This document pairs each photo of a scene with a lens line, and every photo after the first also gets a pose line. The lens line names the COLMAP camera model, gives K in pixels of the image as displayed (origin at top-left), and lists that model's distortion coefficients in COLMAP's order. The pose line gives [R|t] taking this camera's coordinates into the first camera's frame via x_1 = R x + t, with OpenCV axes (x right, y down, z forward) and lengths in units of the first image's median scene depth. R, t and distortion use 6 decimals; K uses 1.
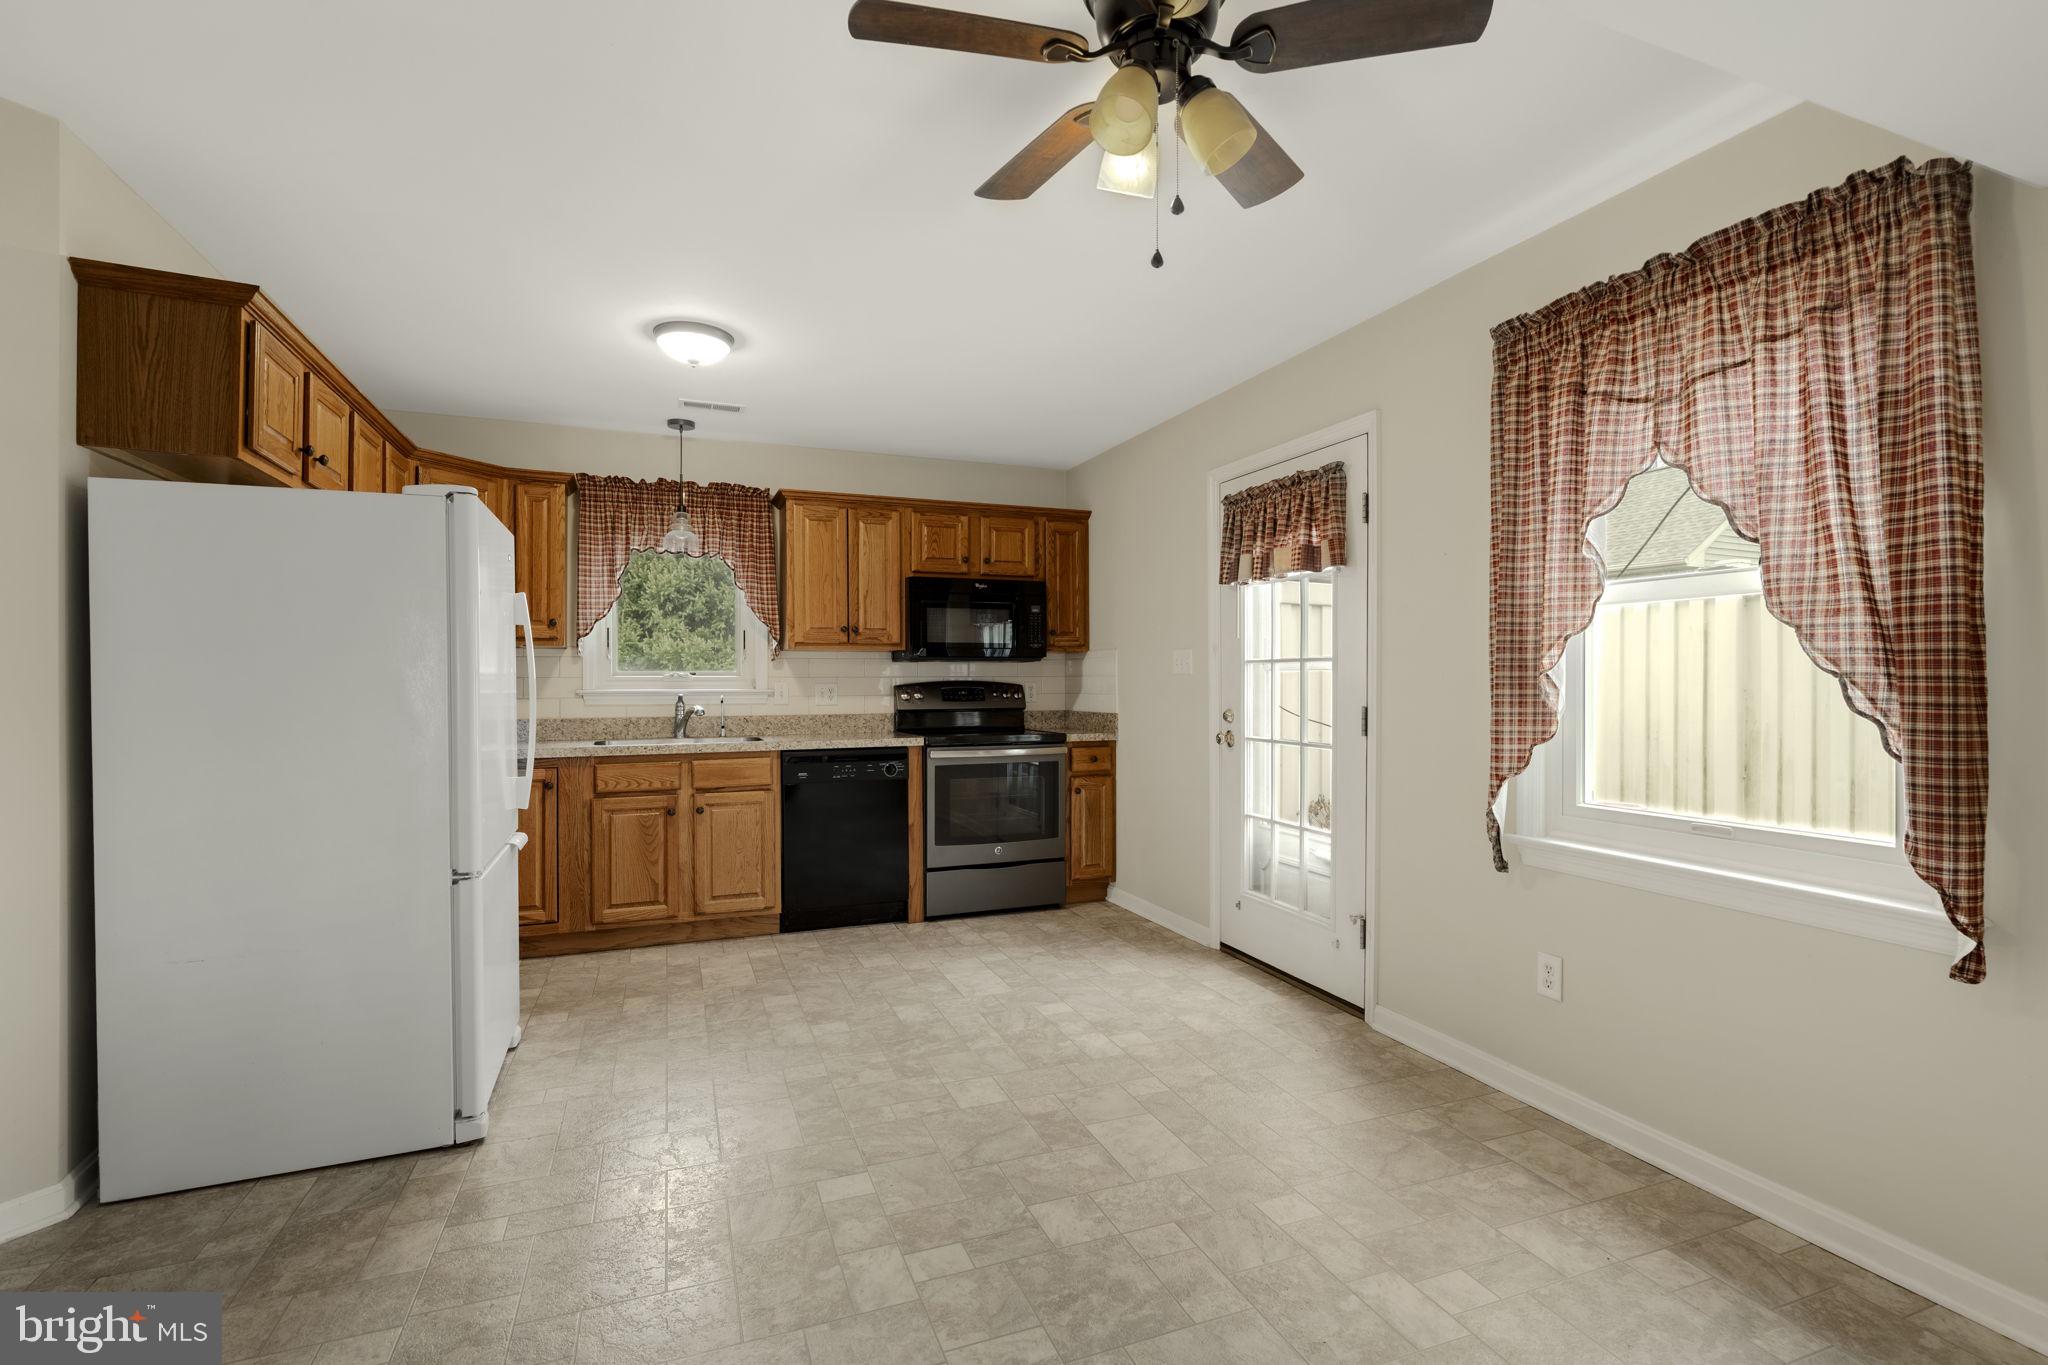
lens RADIAL K [[935.7, 0, 1028.6], [0, 935.7, 688.1], [0, 0, 1]] dist [-0.000051, 0.000088]
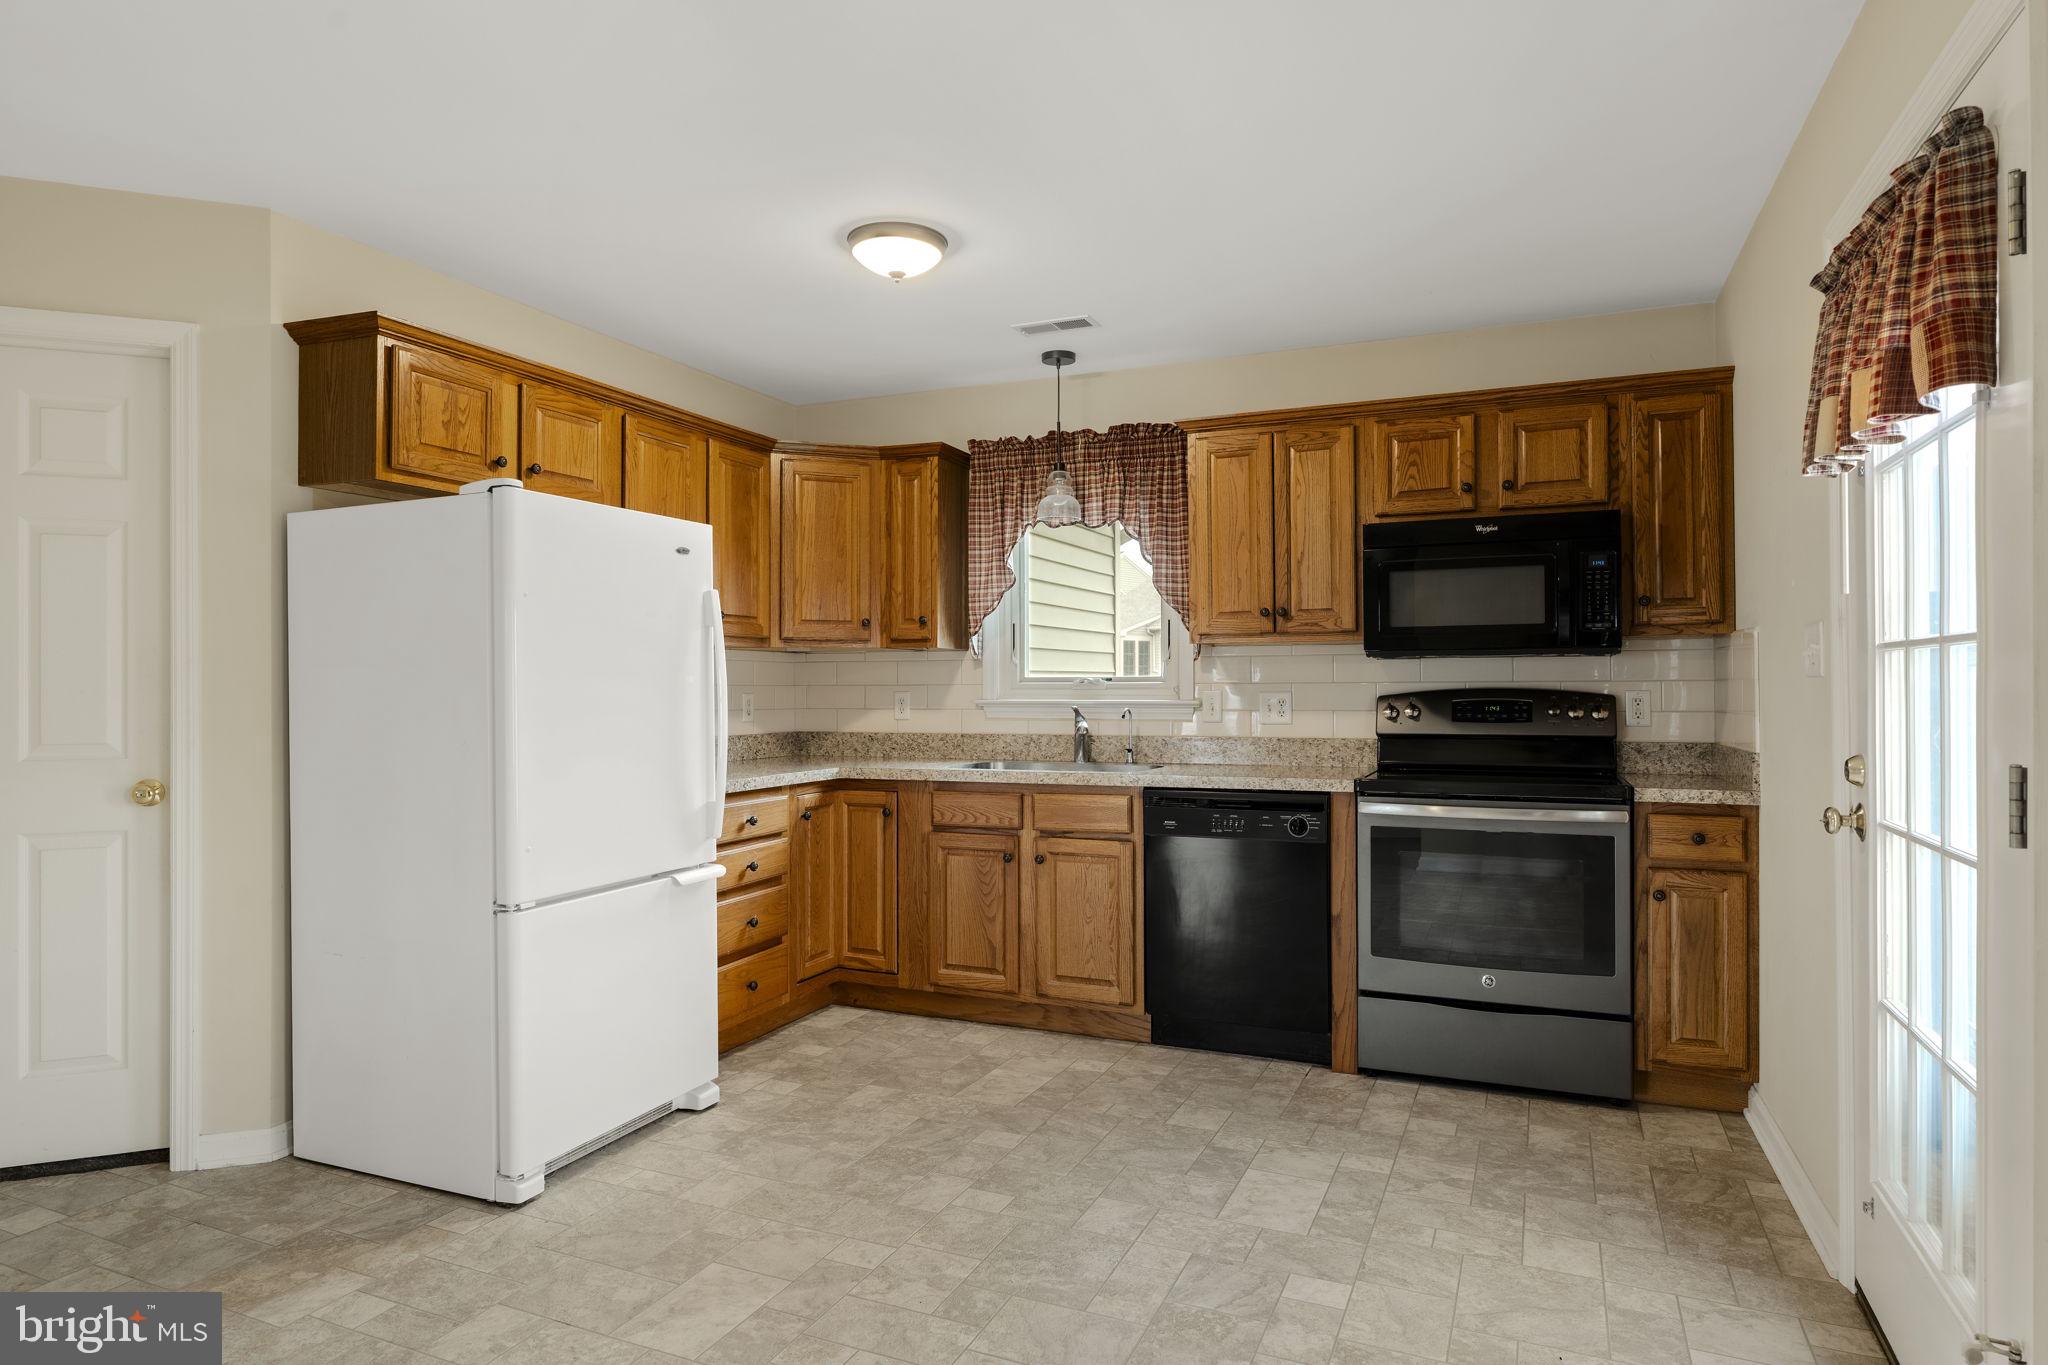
lens RADIAL K [[1170.6, 0, 1016.7], [0, 1170.6, 687.6], [0, 0, 1]] dist [-0.002492, -0.000307]
pose [[0.704215, -0.000131, -0.709987, 0.304137], [-0.003868, 0.999984, -0.004021, -0.005110], [0.709976, 0.005578, 0.704204, 0.307371]]
